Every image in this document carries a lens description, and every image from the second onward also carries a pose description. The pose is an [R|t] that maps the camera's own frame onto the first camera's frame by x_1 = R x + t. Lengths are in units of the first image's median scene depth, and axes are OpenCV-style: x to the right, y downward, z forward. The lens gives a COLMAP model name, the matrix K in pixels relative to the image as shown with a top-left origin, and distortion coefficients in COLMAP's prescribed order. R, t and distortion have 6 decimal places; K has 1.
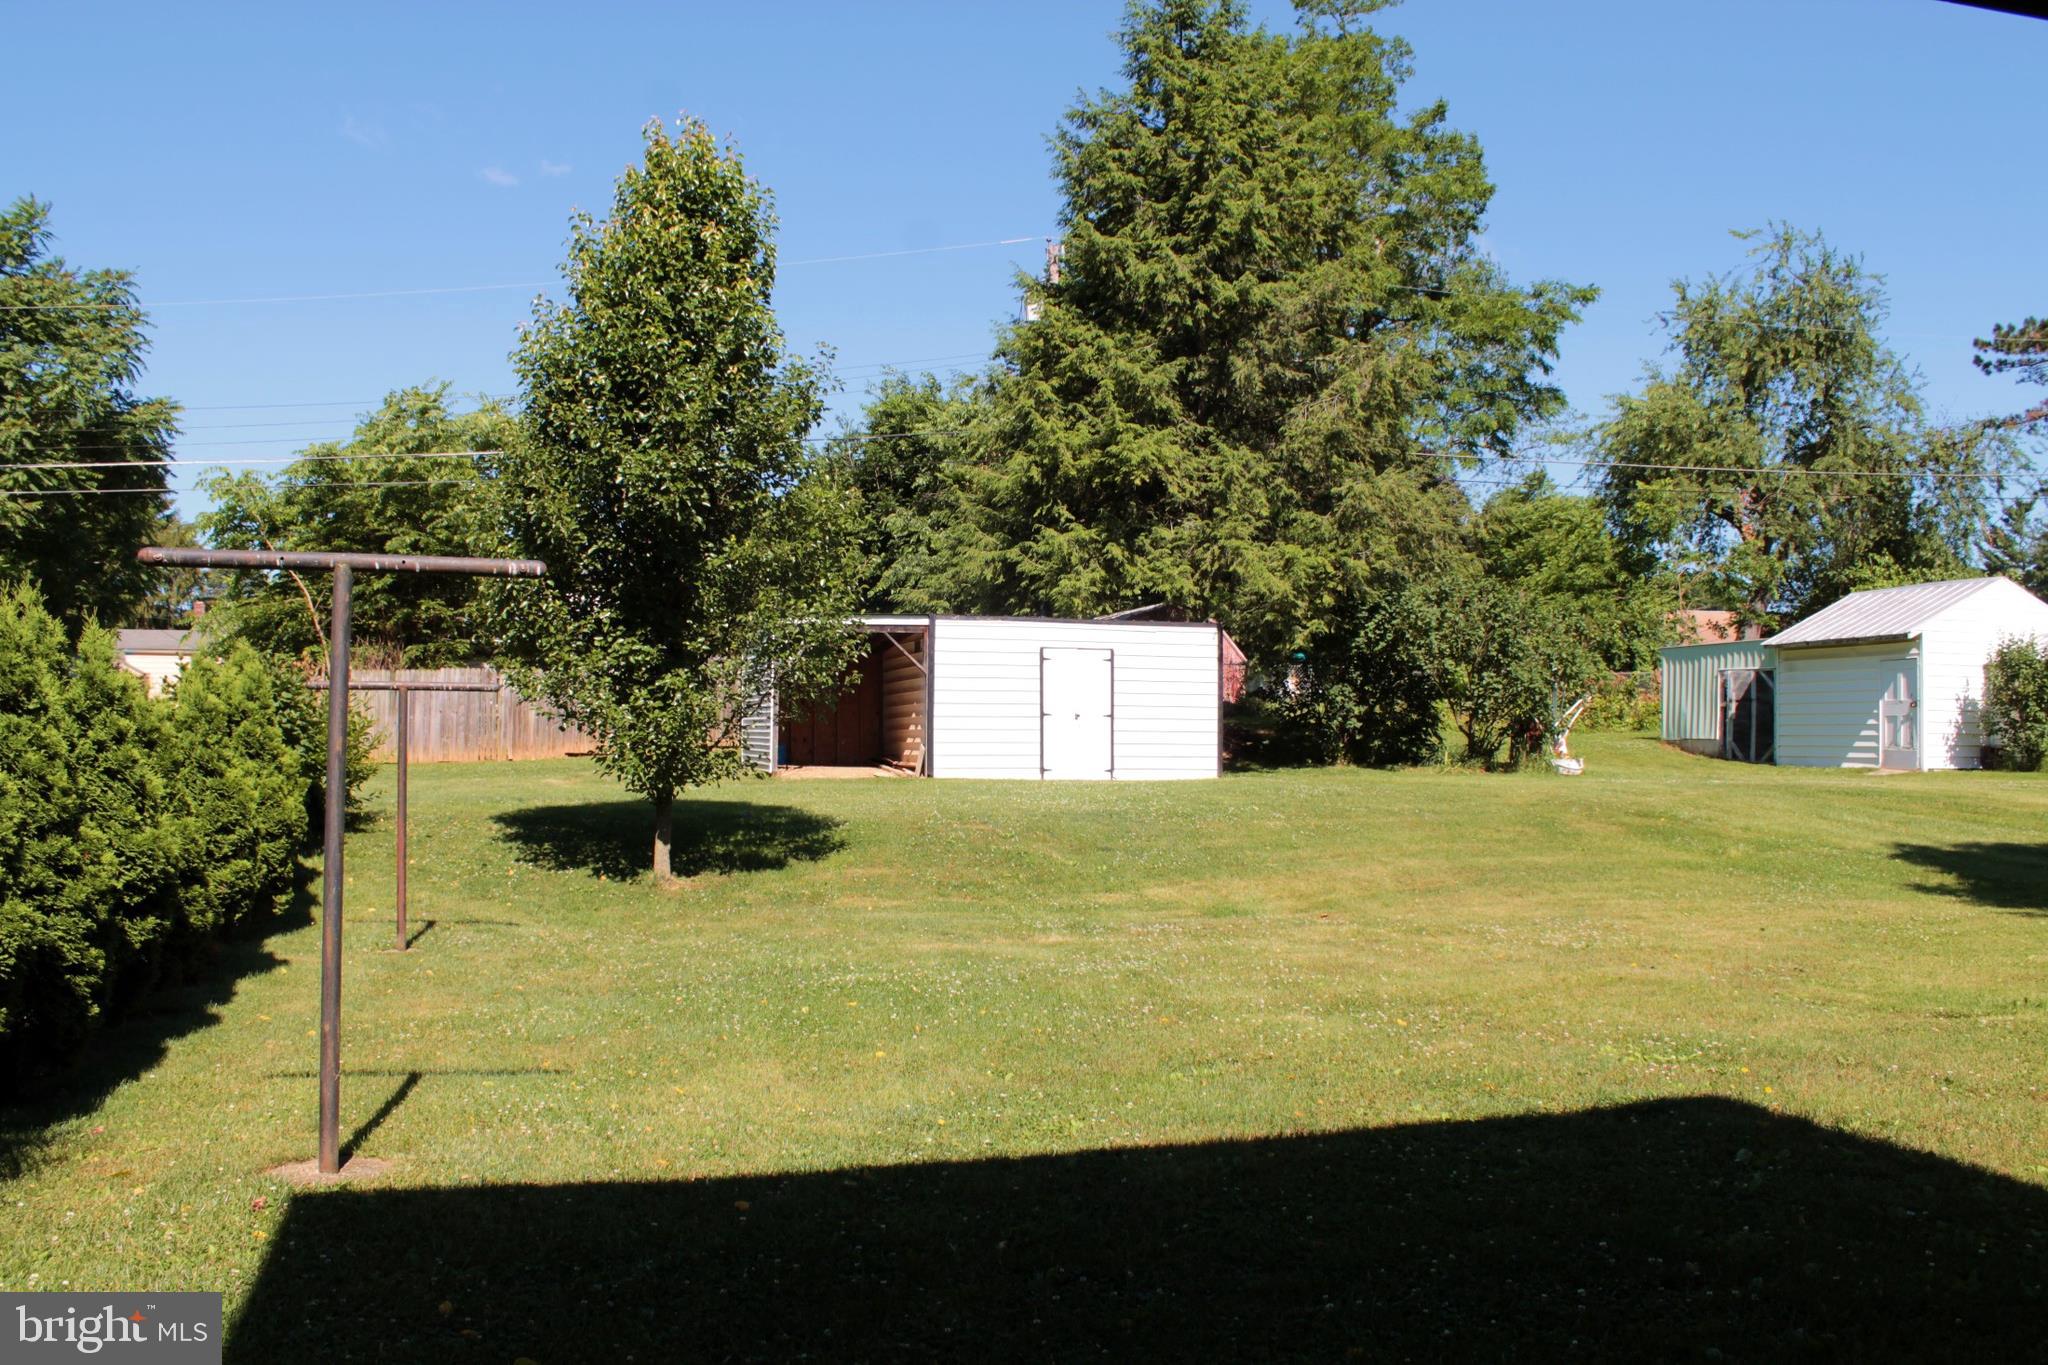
lens RADIAL K [[1823.2, 0, 1024.0], [0, 1823.2, 682.5], [0, 0, 1]] dist [0.008209, -0.000155]
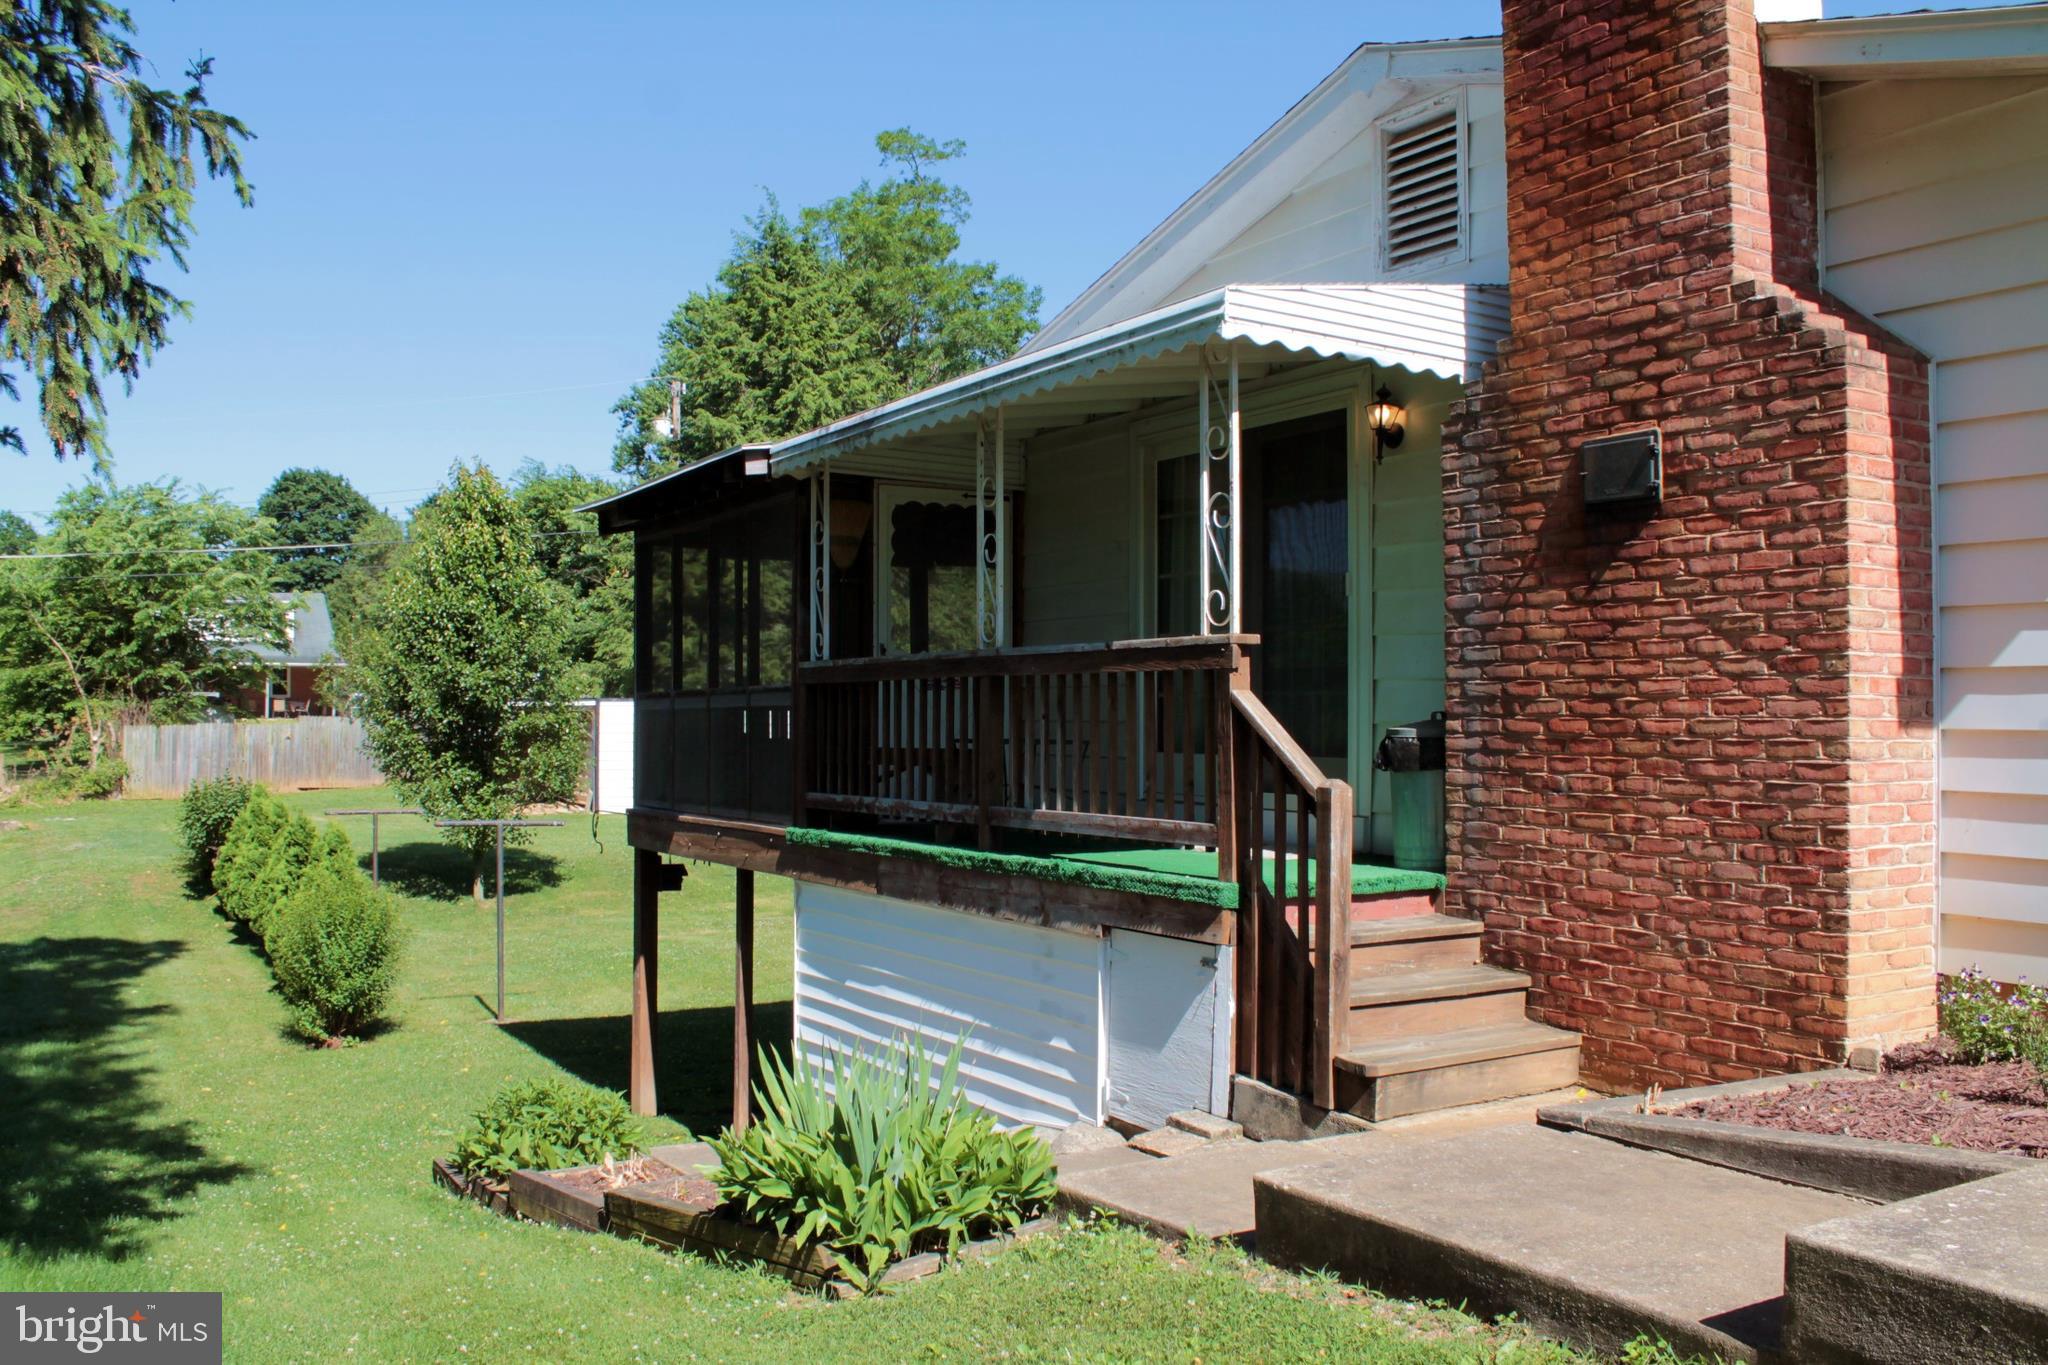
lens RADIAL K [[1749.1, 0, 1024.0], [0, 1749.1, 682.5], [0, 0, 1]] dist [-0.066733, -0.003126]
pose [[0.973837, -0.000233, 0.227247, -0.031336], [-0.002818, 0.999910, 0.013099, -0.061126], [-0.227230, -0.013396, 0.973749, -0.359515]]
